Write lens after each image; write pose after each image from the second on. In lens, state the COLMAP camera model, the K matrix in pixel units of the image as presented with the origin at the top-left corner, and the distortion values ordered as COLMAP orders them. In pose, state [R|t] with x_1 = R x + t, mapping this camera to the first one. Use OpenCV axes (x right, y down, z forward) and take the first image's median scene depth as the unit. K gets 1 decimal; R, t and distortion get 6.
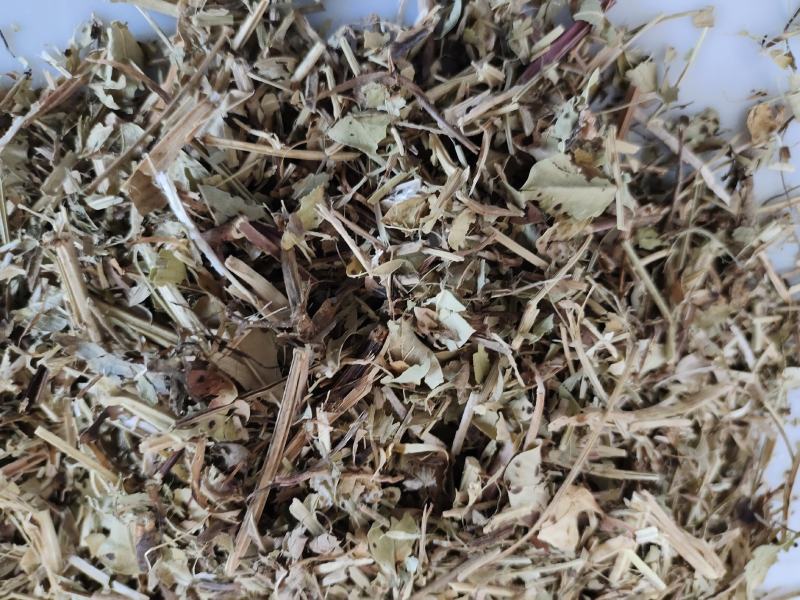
lens RADIAL K [[583.0, 0, 400.0], [0, 583.0, 300.0], [0, 0, 1]] dist [0.062898, -0.130864]
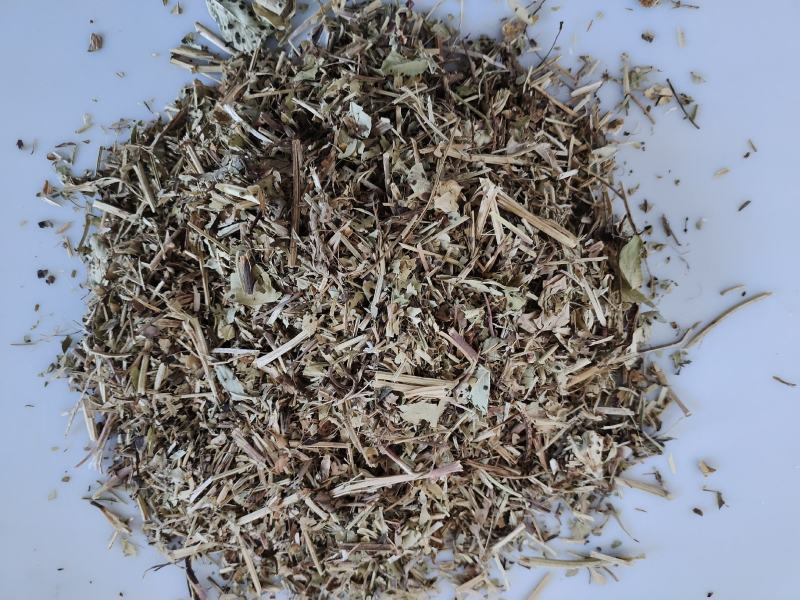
lens RADIAL K [[577.6, 0, 400.0], [0, 577.6, 300.0], [0, 0, 1]] dist [0.063032, -0.146056]
pose [[0.952791, -0.297338, -0.061478, 0.151036], [0.261239, 0.905986, -0.333081, 1.318273], [0.154736, 0.301296, 0.940892, -0.763653]]
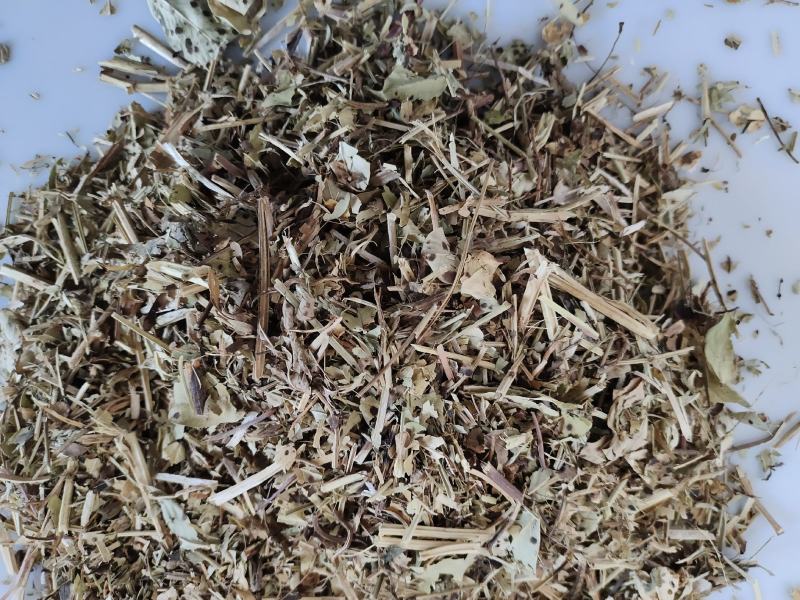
lens RADIAL K [[589.8, 0, 400.0], [0, 589.8, 300.0], [0, 0, 1]] dist [0.014497, -0.069913]
pose [[0.950814, -0.304240, -0.058226, 0.172625], [0.271457, 0.908930, -0.316476, 0.827074], [0.149208, 0.285104, 0.946812, -0.333002]]
